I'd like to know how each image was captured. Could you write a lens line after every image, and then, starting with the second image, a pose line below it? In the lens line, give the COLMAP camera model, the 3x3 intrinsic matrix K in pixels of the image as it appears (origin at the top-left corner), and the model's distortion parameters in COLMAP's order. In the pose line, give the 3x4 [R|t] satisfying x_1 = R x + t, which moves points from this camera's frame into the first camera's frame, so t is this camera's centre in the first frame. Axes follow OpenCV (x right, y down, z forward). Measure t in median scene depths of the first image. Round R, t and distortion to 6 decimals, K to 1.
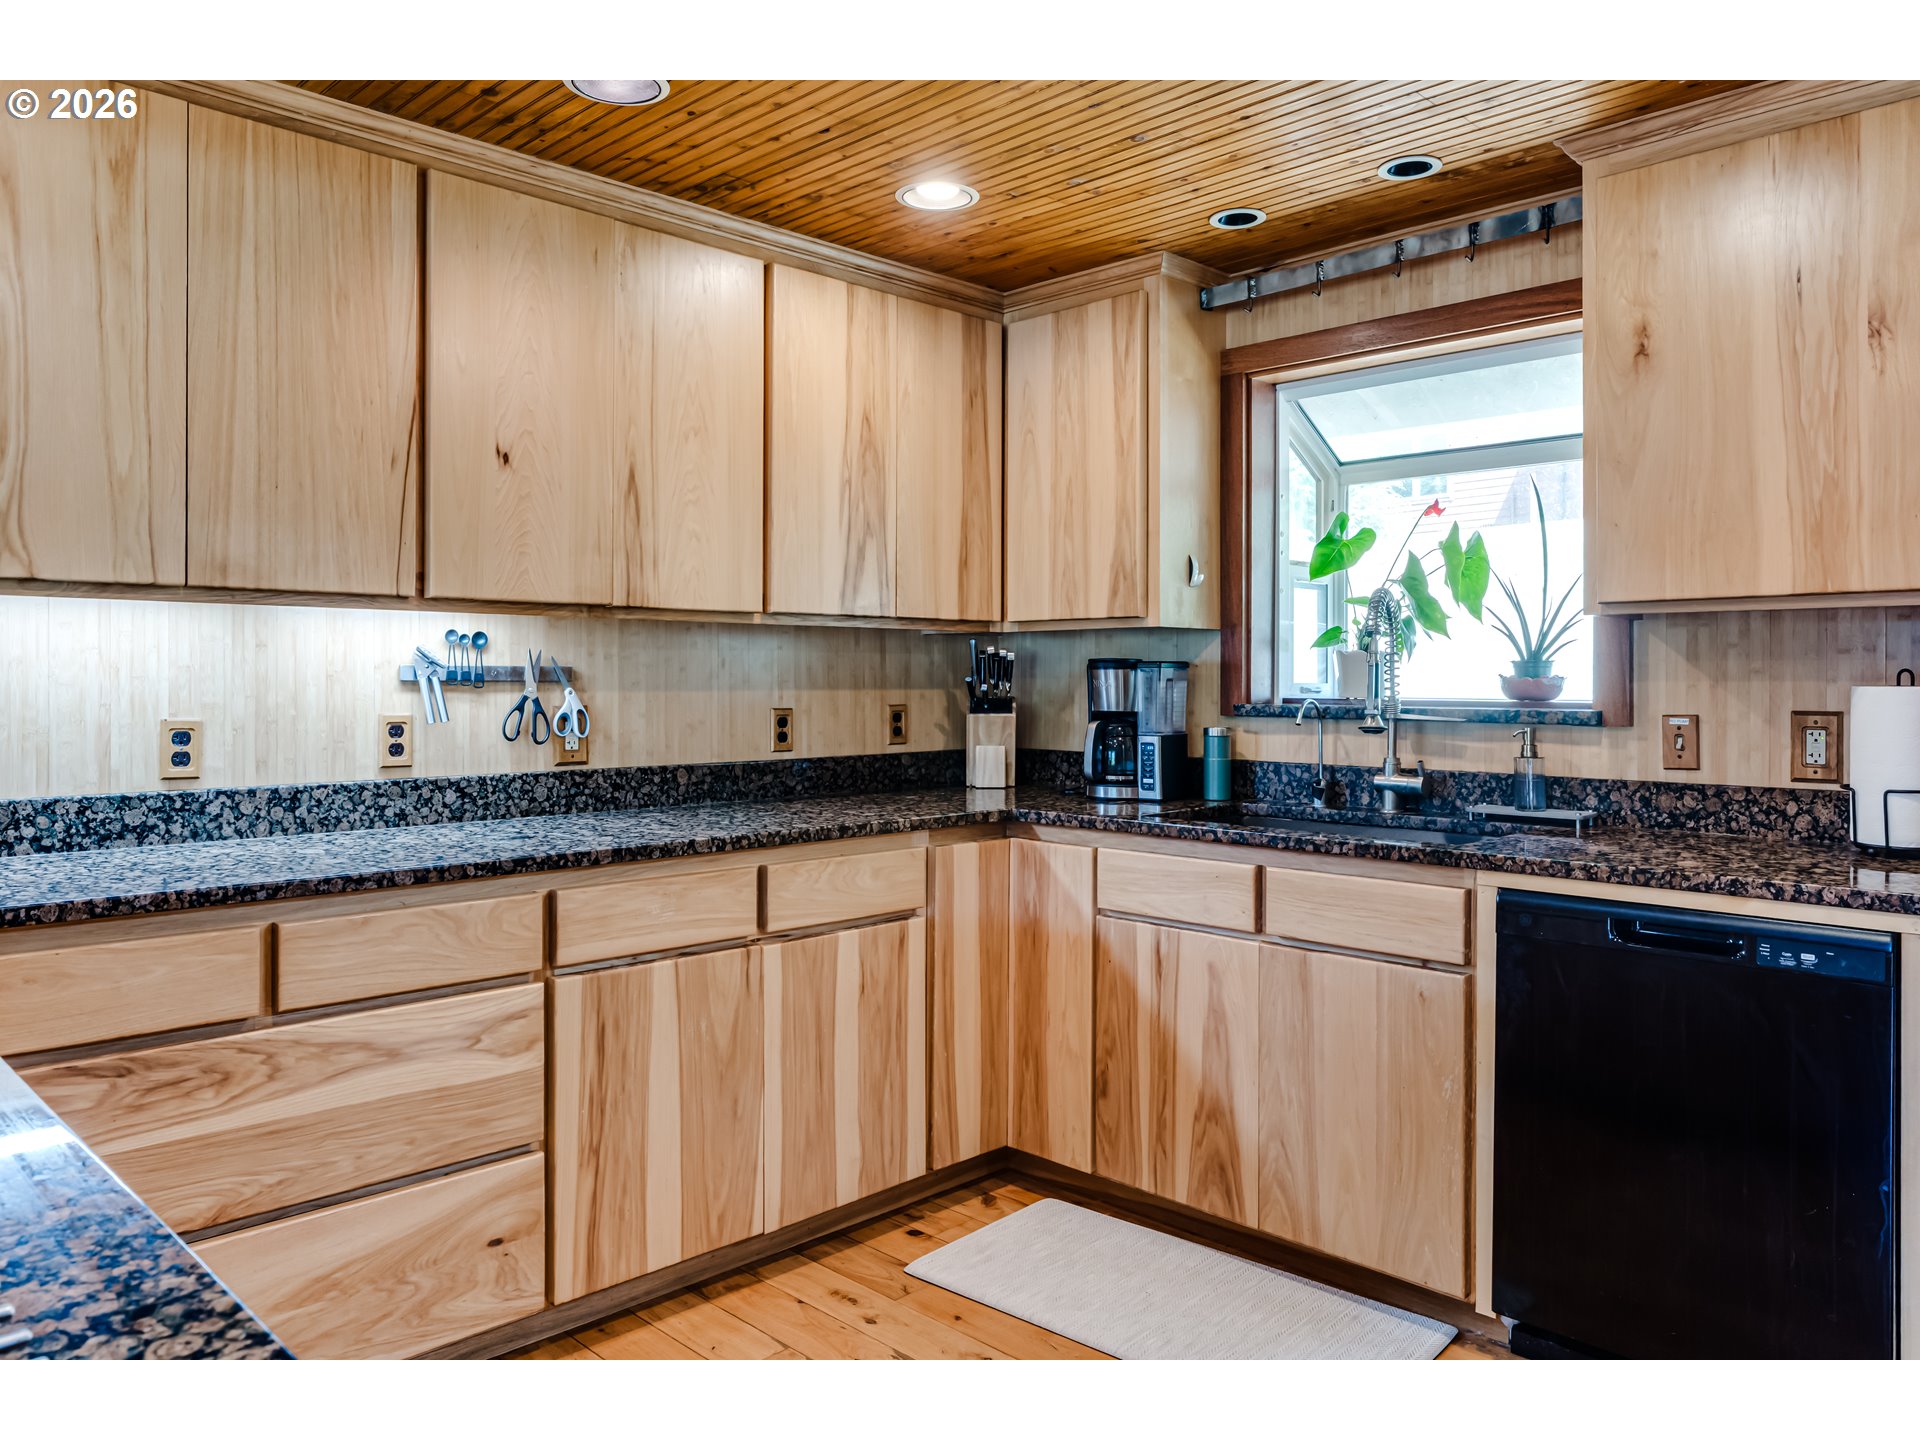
lens RADIAL K [[1340.8, 0, 958.8], [0, 1340.8, 678.2], [0, 0, 1]] dist [0.005116, 0.003290]
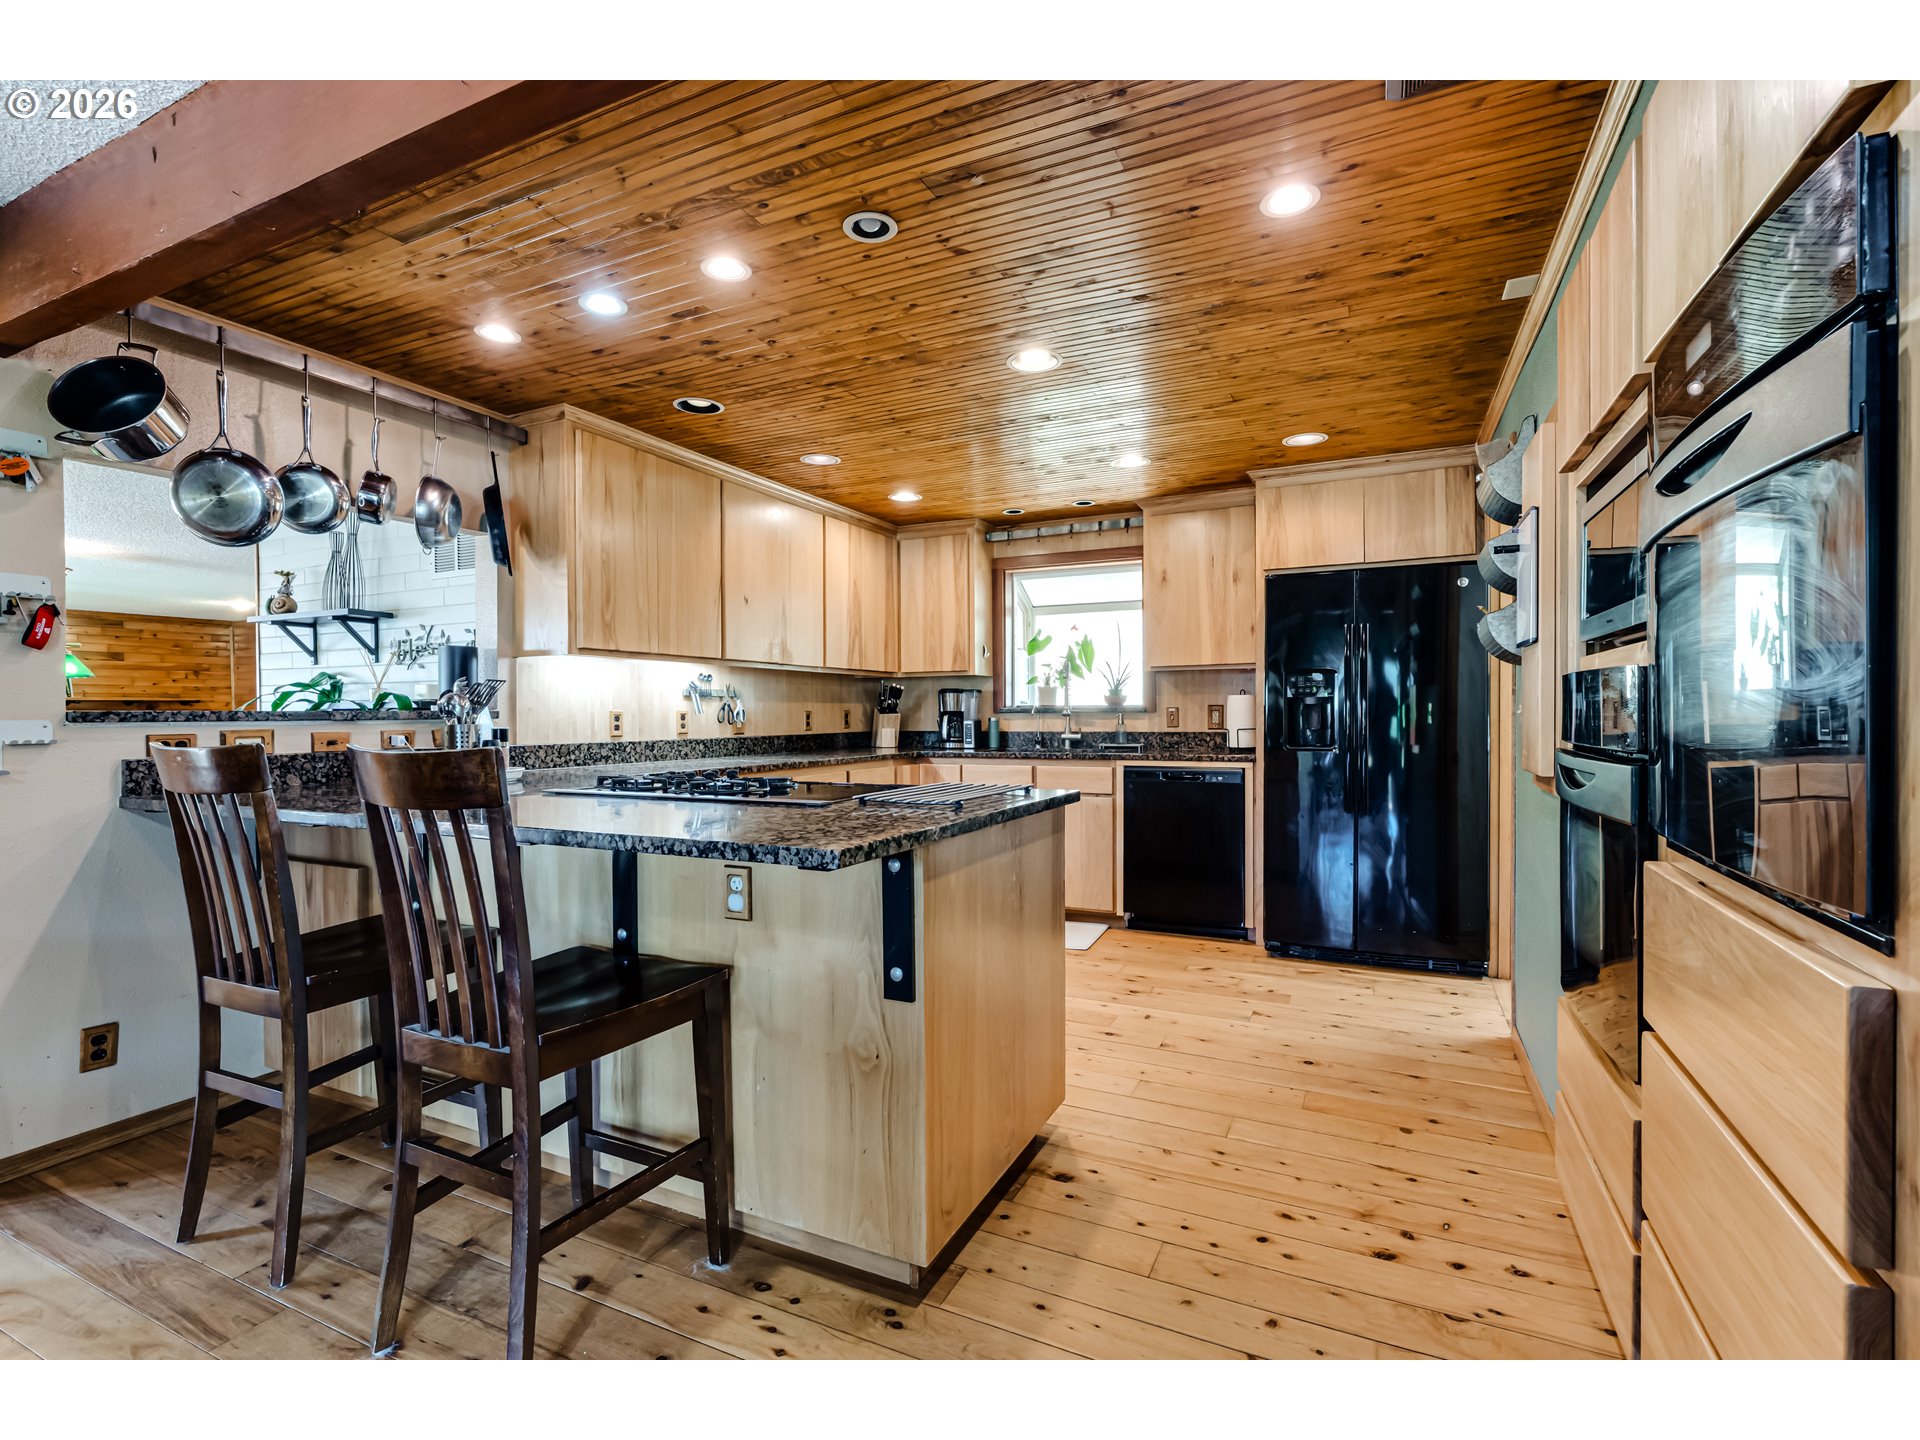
lens RADIAL K [[885.7, 0, 960.0], [0, 885.7, 720.0], [0, 0, 1]] dist [-0.000778, -0.000109]
pose [[0.944637, -0.009453, 0.327981, -0.407563], [0.007633, 0.999947, 0.006837, 0.031942], [-0.328029, -0.003955, 0.944659, -0.498515]]
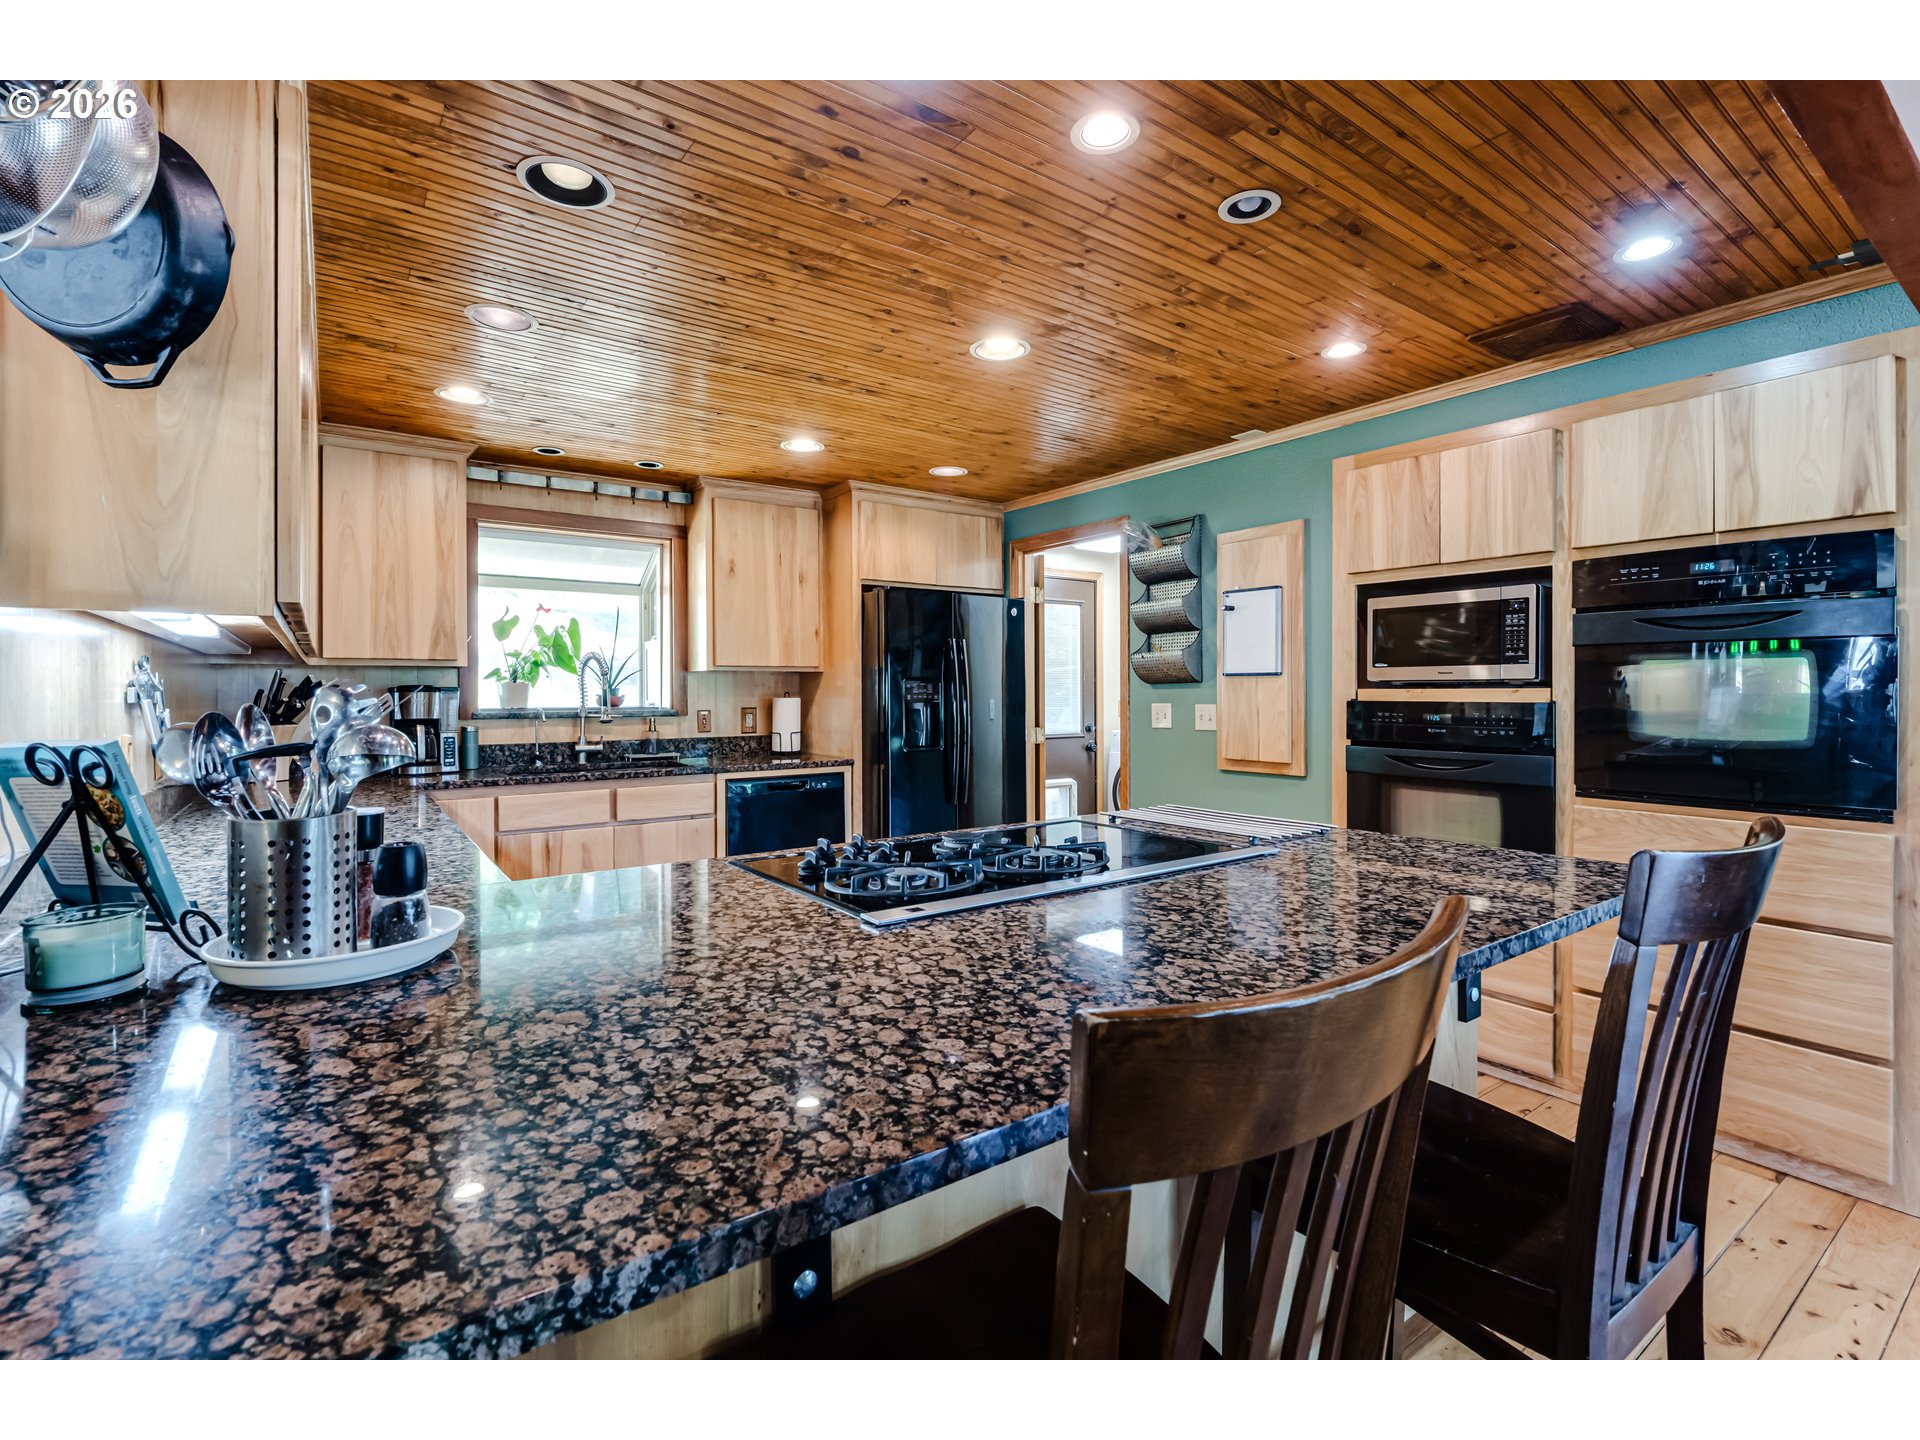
lens RADIAL K [[885.7, 0, 960.0], [0, 885.7, 720.0], [0, 0, 1]] dist [-0.000778, -0.000109]
pose [[0.161448, -0.030597, 0.986407, -0.870698], [0.004885, 0.999532, 0.030204, -0.002327], [-0.986869, -0.000058, 0.161522, 0.223900]]
